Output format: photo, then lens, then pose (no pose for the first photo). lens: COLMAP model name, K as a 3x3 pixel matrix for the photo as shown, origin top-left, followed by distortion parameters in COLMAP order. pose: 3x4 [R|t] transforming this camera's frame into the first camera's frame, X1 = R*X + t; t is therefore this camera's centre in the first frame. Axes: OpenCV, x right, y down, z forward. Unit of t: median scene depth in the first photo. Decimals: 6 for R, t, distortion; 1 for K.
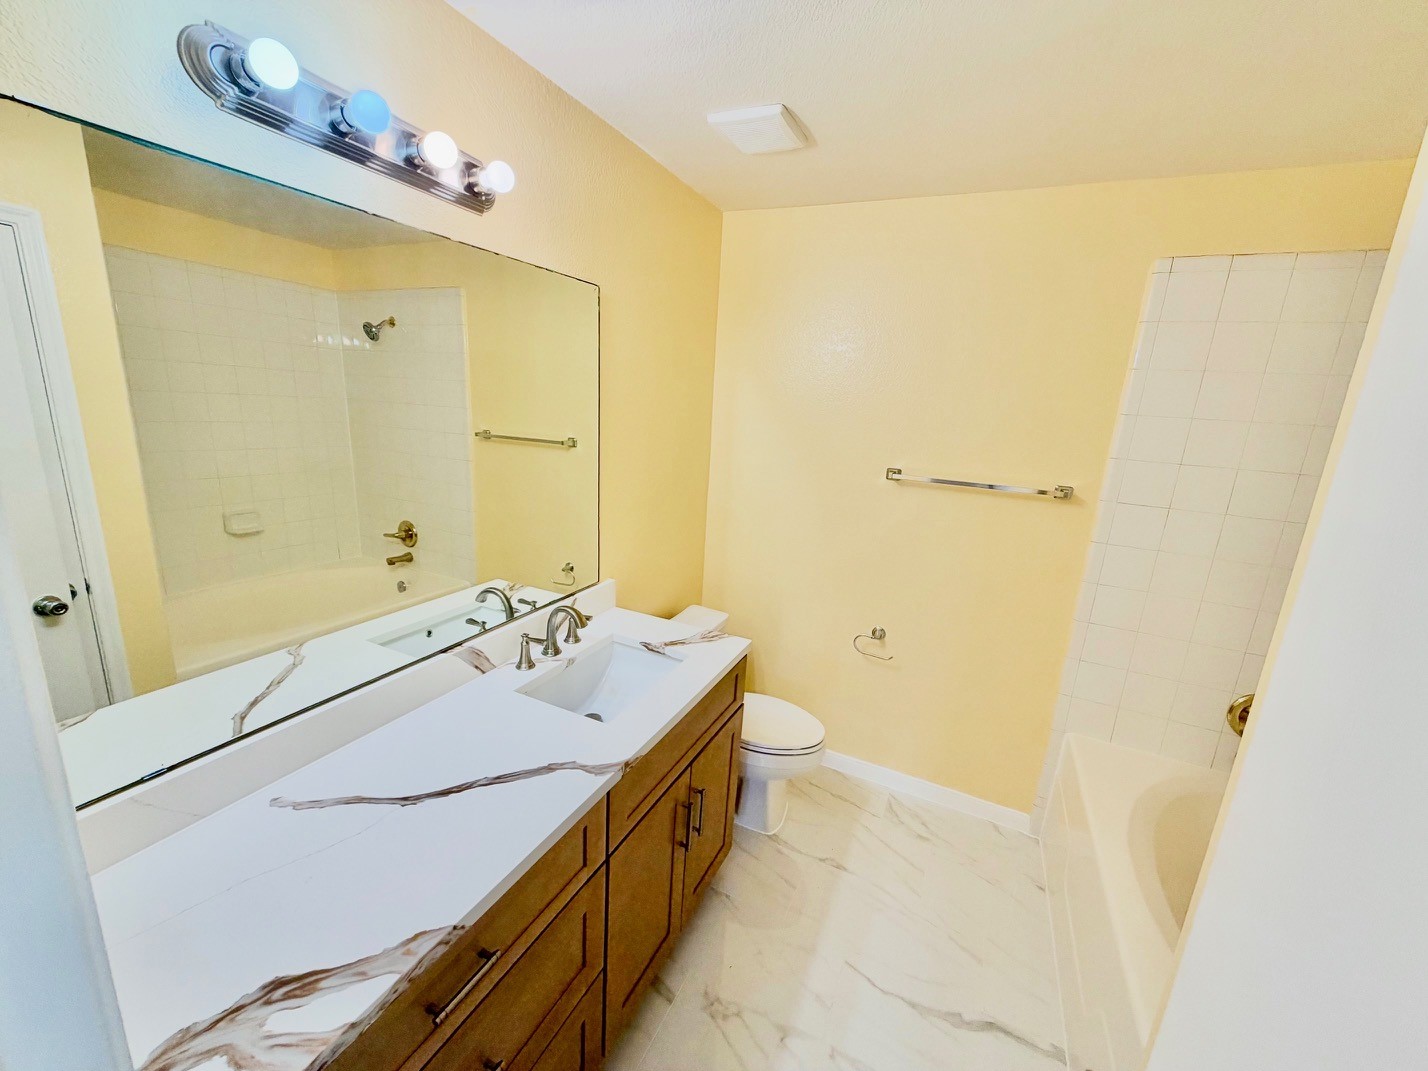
lens RADIAL K [[569.2, 0, 711.5], [0, 569.2, 537.3], [0, 0, 1]] dist [-0.002132, -0.000031]
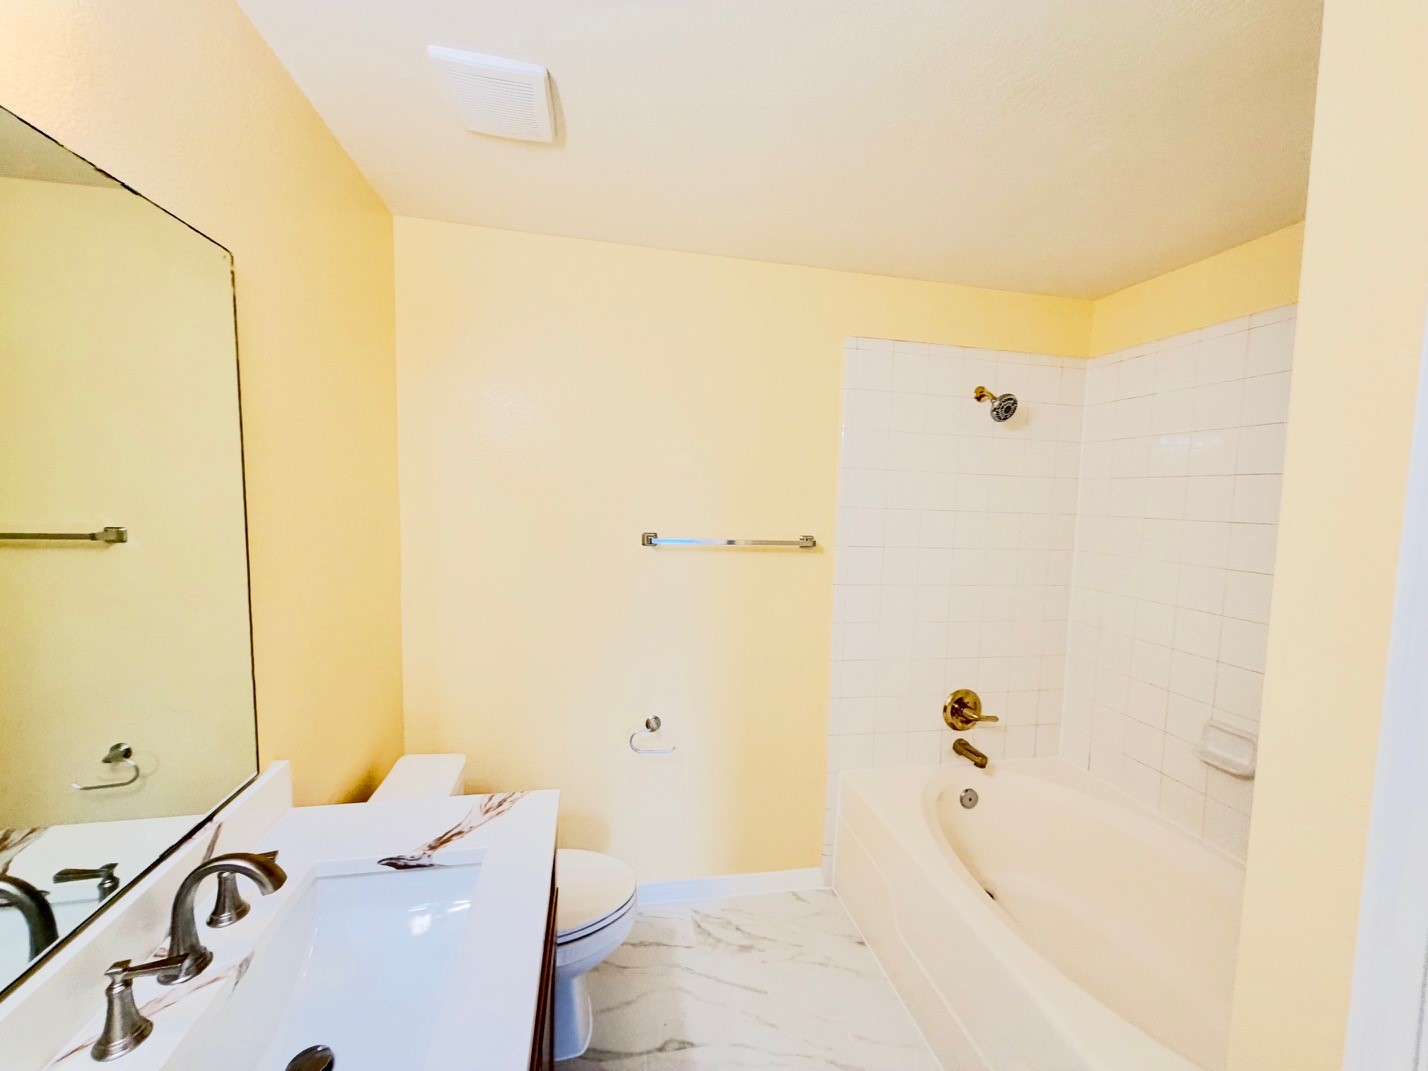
lens RADIAL K [[569.2, 0, 711.5], [0, 569.2, 537.3], [0, 0, 1]] dist [-0.002132, -0.000031]
pose [[0.798701, -0.081431, 0.596192, -0.137843], [0.156560, 0.984799, -0.075231, -0.032427], [-0.581004, 0.153427, 0.799309, 0.239486]]
